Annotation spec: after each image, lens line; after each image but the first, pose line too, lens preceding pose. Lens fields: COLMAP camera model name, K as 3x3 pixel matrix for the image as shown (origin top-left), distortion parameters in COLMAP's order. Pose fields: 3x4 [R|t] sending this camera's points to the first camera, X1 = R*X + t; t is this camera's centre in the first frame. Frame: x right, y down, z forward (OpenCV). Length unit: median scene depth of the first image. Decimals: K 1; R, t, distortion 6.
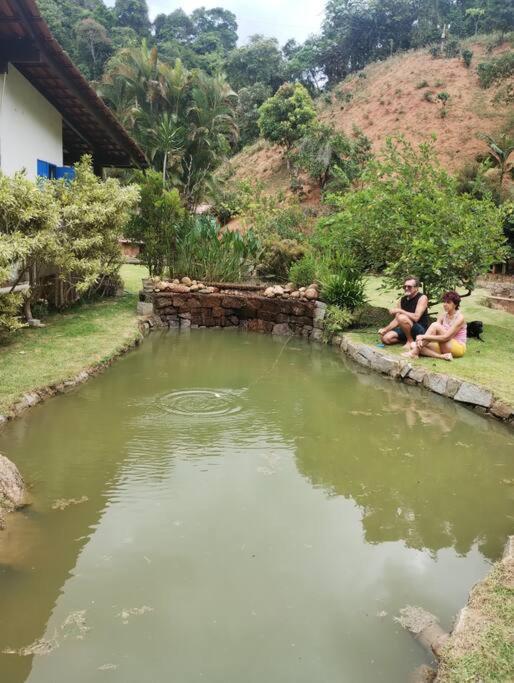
lens RADIAL K [[560.8, 0, 257.0], [0, 560.8, 341.5], [0, 0, 1]] dist [0.040315, -0.086466]
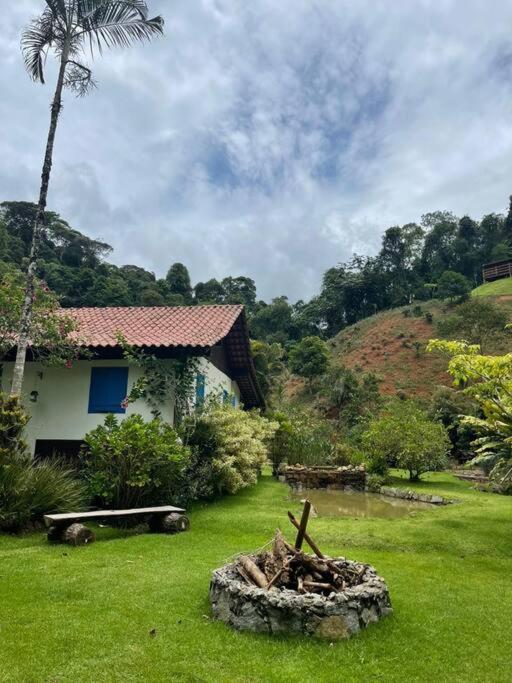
lens RADIAL K [[507.9, 0, 256.0], [0, 507.9, 341.5], [0, 0, 1]] dist [0.023647, -0.003523]
pose [[0.999254, -0.035306, -0.015669, -0.055962], [0.026828, 0.926203, -0.376070, 0.039556], [0.027790, 0.375369, 0.926459, -0.211135]]
